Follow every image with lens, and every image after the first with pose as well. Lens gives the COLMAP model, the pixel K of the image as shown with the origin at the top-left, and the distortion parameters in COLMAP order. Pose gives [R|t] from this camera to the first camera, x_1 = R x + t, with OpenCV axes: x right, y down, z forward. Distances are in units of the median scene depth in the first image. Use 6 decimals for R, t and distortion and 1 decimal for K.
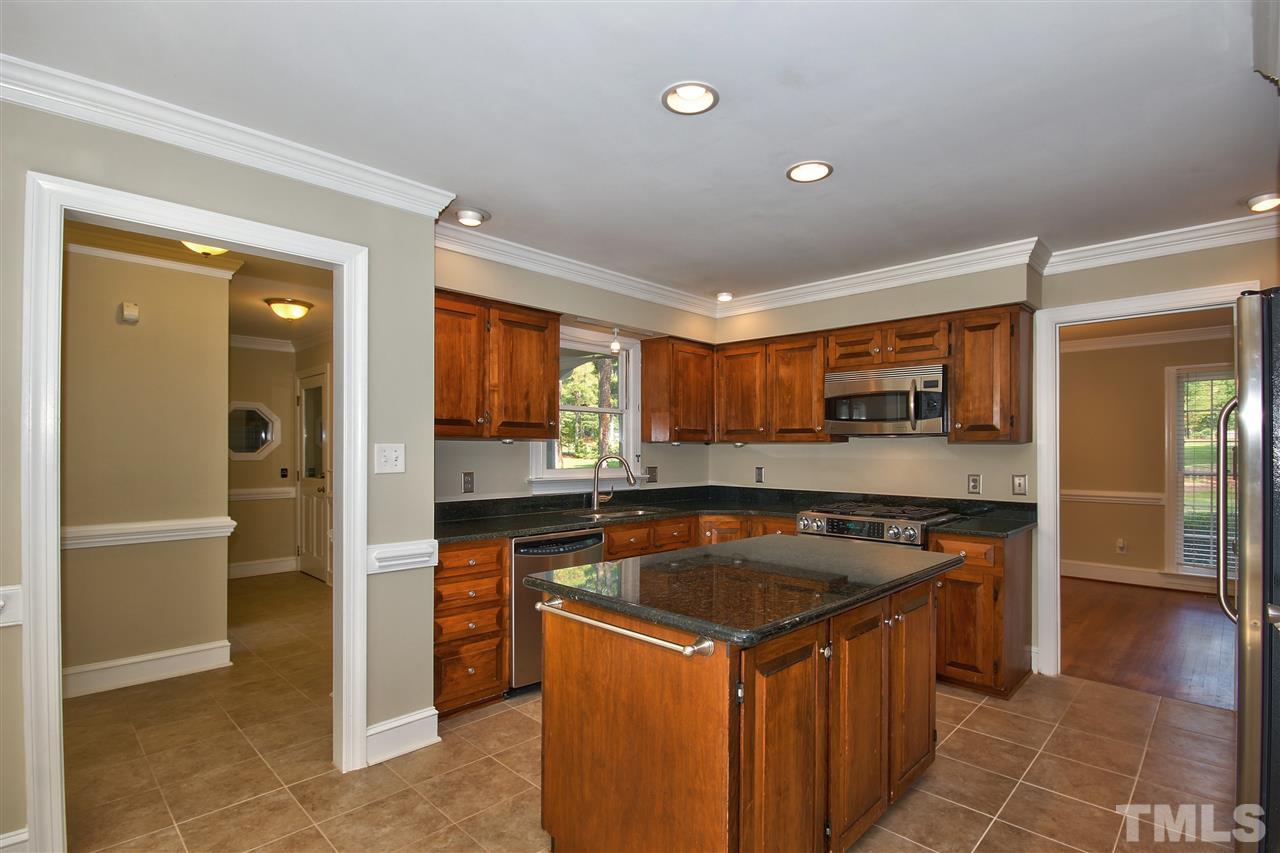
lens RADIAL K [[600.4, 0, 634.2], [0, 600.4, 425.1], [0, 0, 1]] dist [-0.003212, -0.000746]
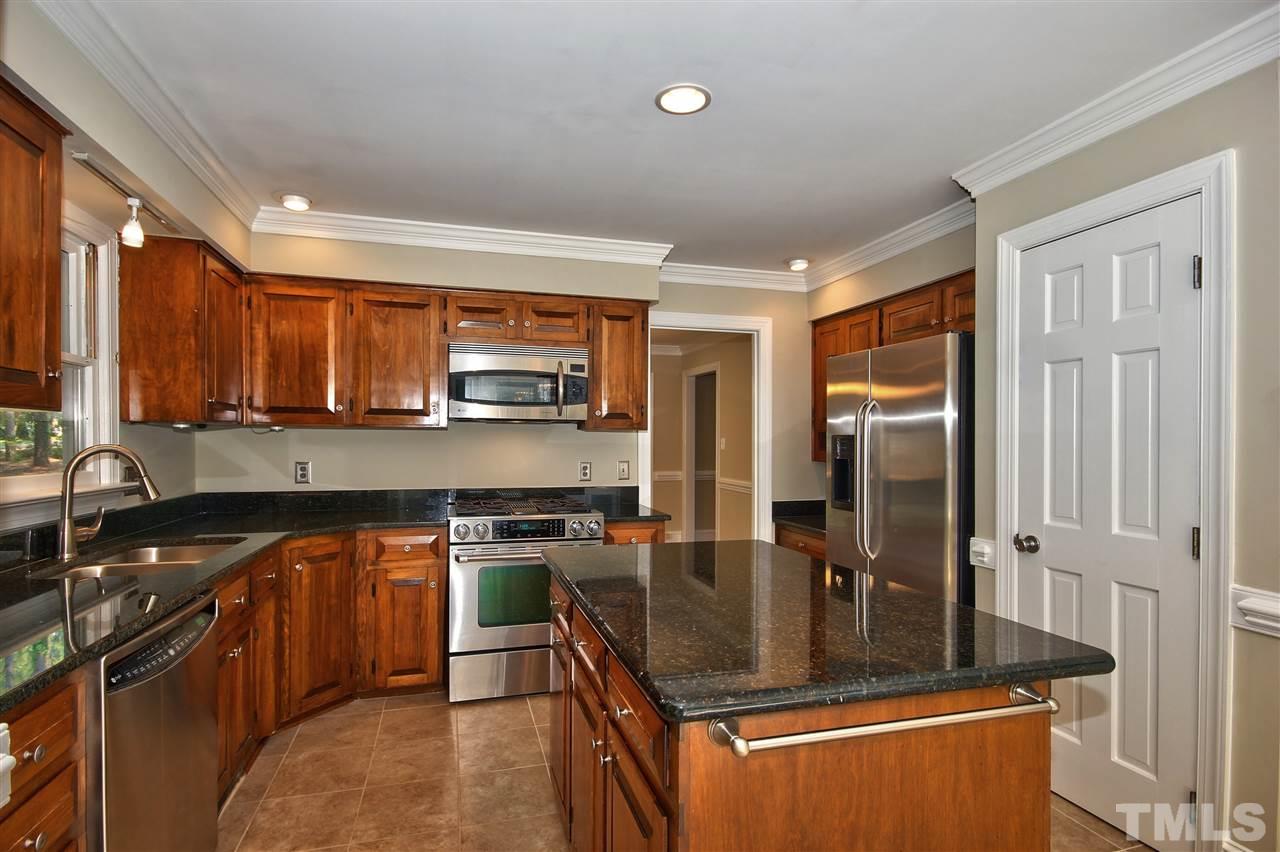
lens RADIAL K [[638.3, 0, 635.2], [0, 638.3, 429.5], [0, 0, 1]] dist [-0.002548, 0.000175]
pose [[0.500864, 0.012745, 0.865432, -0.329746], [-0.039425, 0.999190, 0.008102, 0.016481], [-0.864628, -0.038178, 0.500960, 0.405546]]
